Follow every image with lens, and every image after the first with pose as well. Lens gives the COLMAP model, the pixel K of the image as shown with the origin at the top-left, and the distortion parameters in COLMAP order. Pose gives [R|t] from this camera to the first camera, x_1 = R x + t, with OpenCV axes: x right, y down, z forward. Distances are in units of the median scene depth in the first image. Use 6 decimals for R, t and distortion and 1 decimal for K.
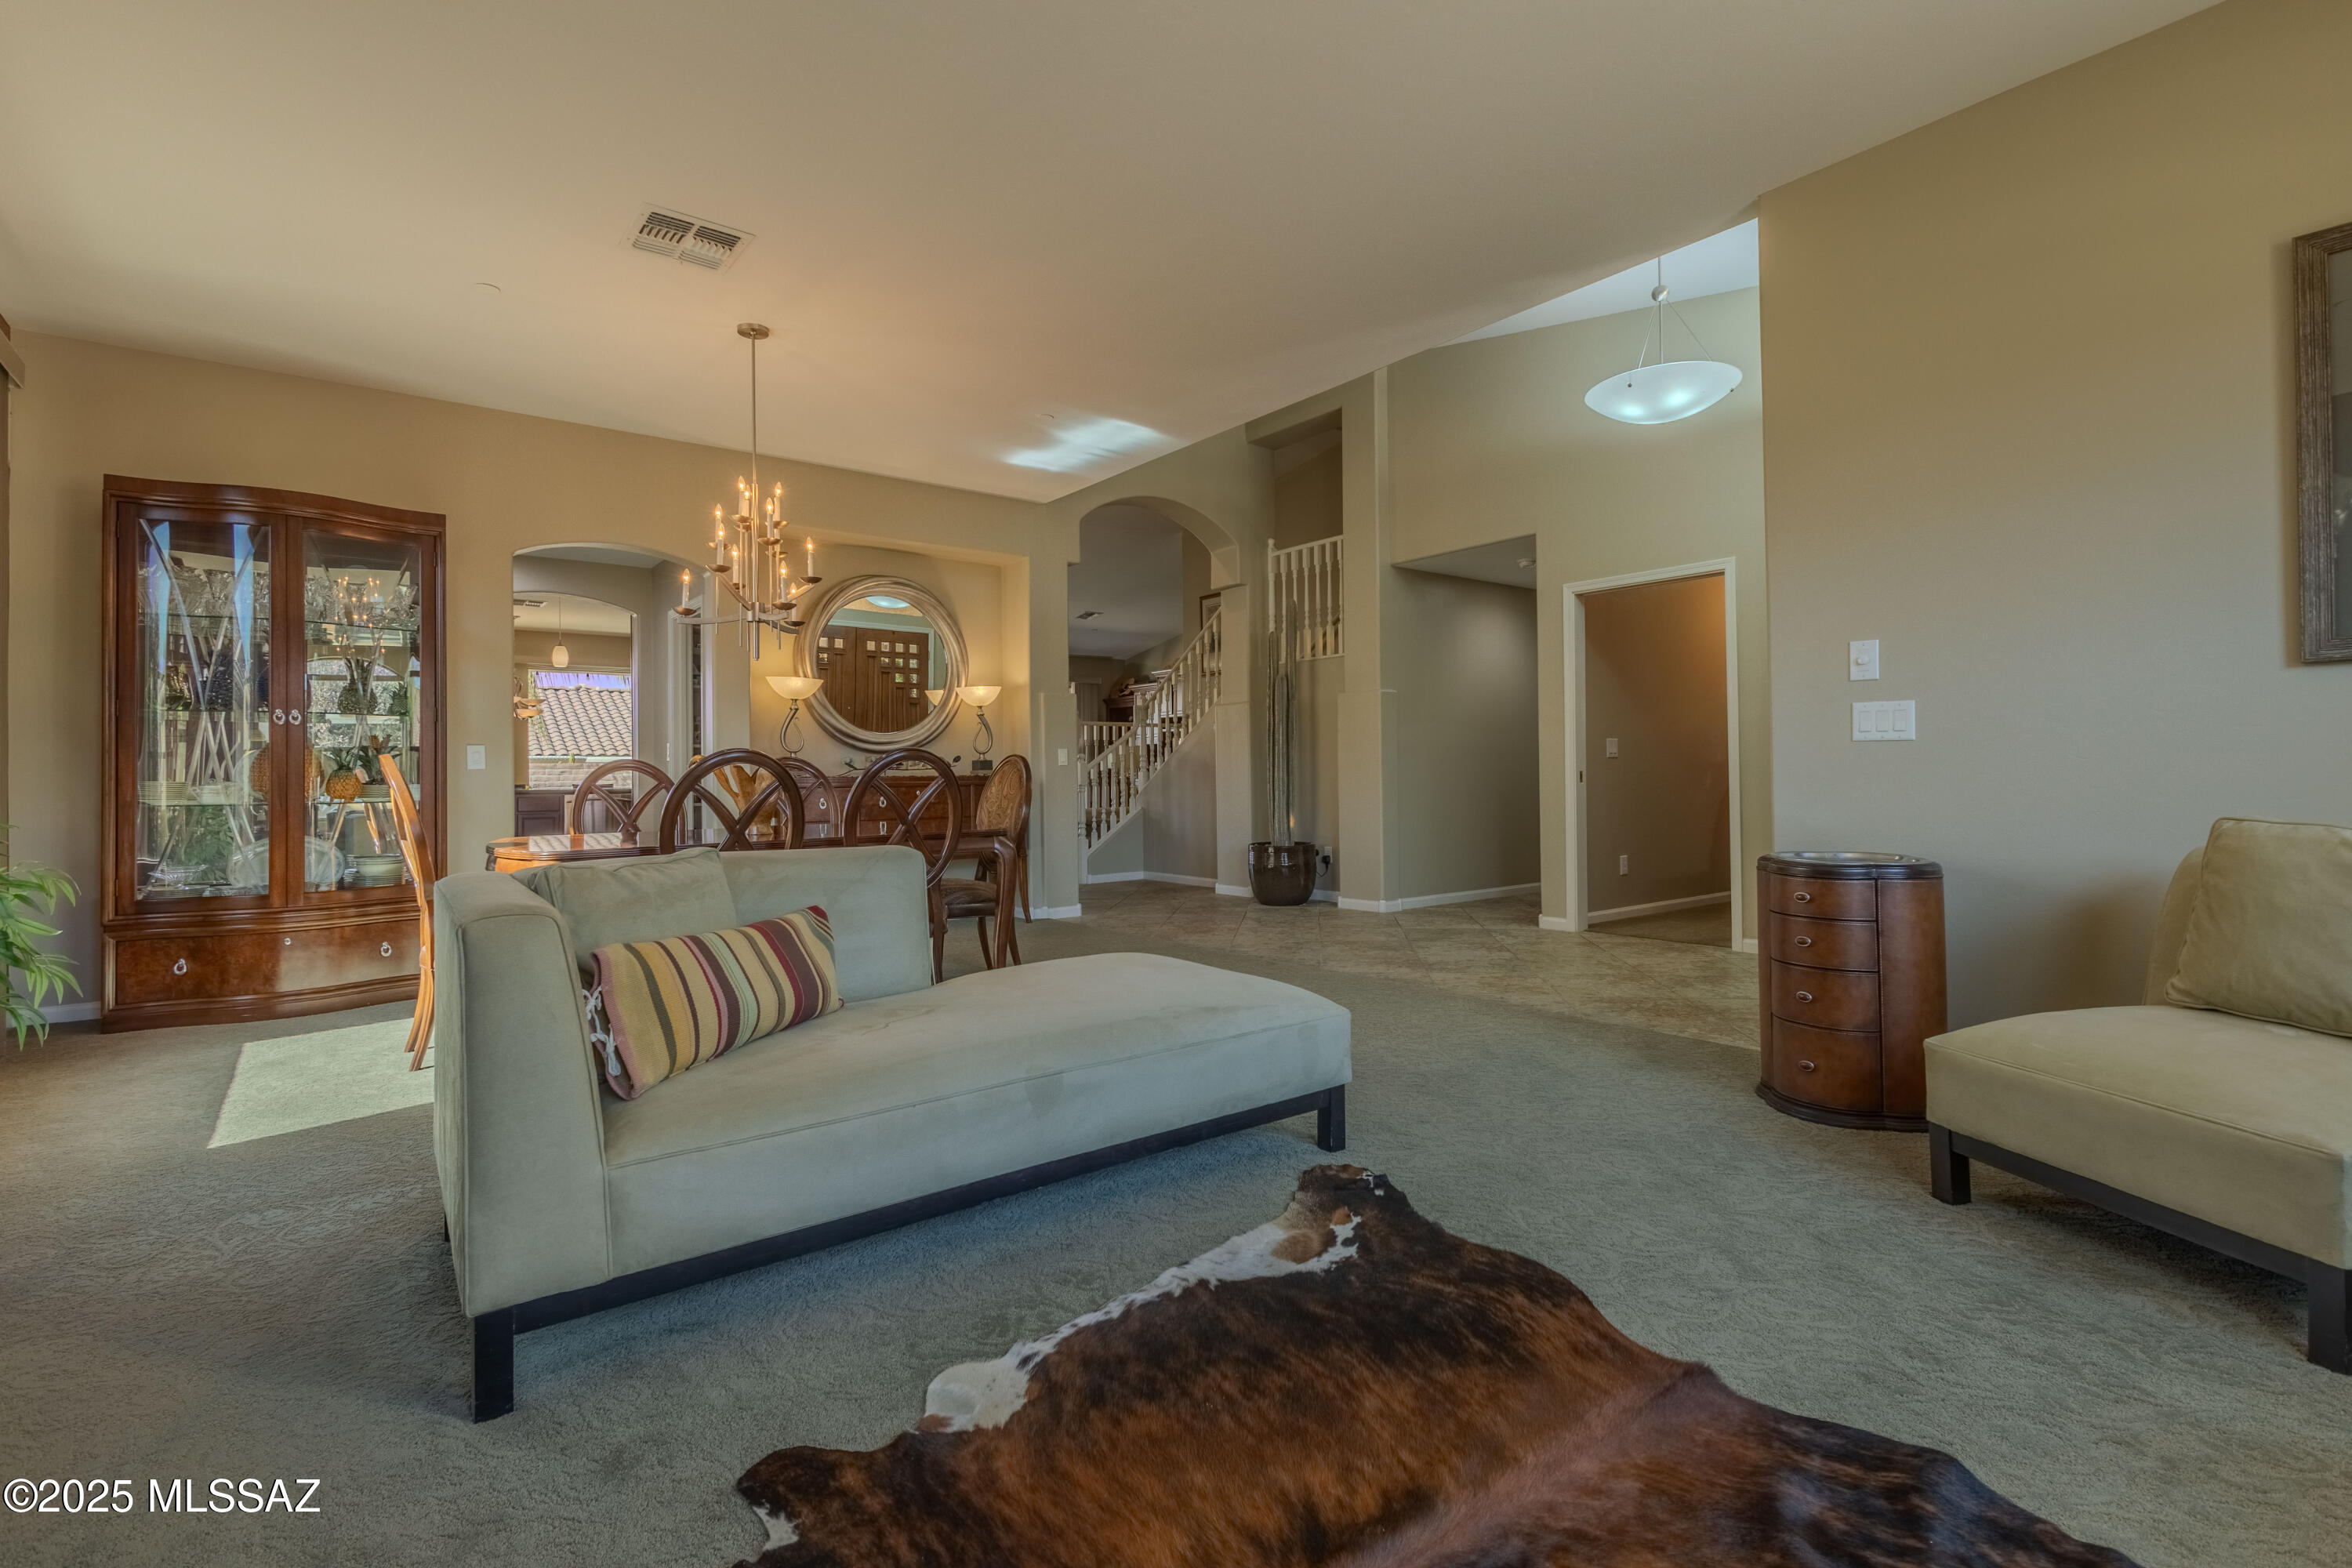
lens RADIAL K [[1064.4, 0, 1166.3], [0, 1064.4, 739.4], [0, 0, 1]] dist [0.016504, -0.008869]
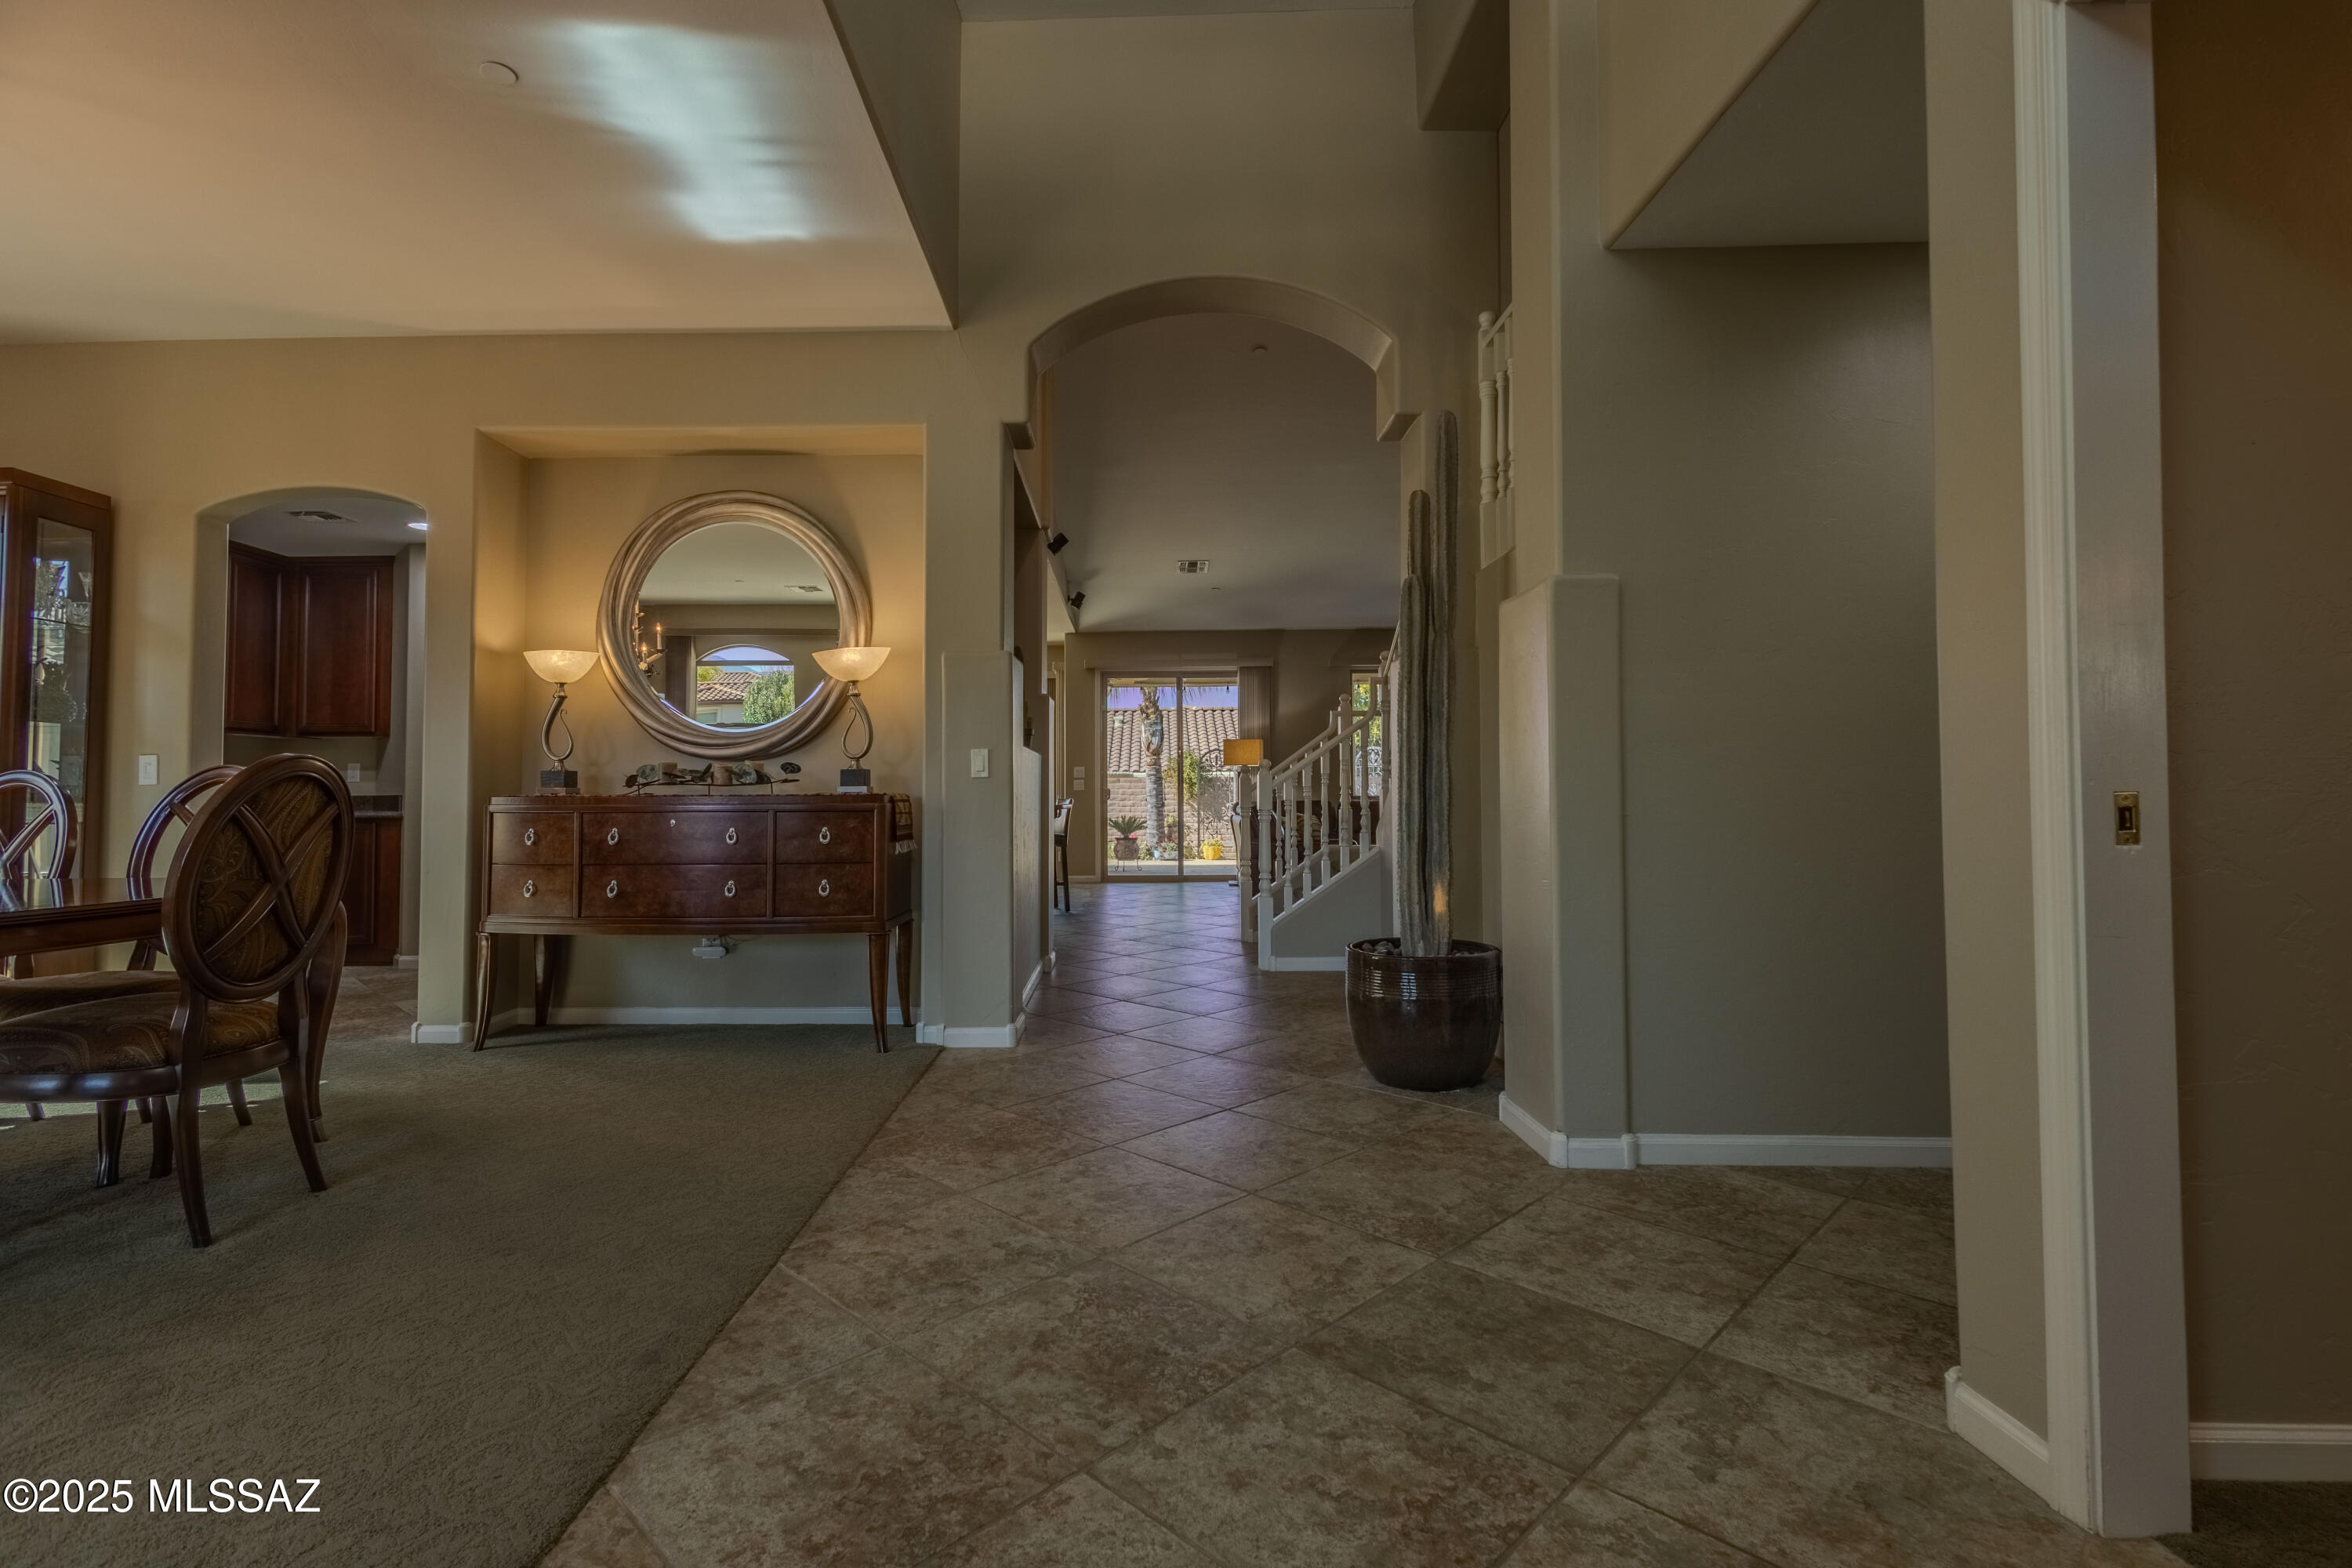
lens RADIAL K [[1064.4, 0, 1166.3], [0, 1064.4, 739.4], [0, 0, 1]] dist [0.016504, -0.008869]
pose [[0.779663, -0.029589, -0.625500, 0.365517], [0.024839, 0.999558, -0.016322, 0.016019], [0.625706, -0.002811, 0.780054, 0.682421]]
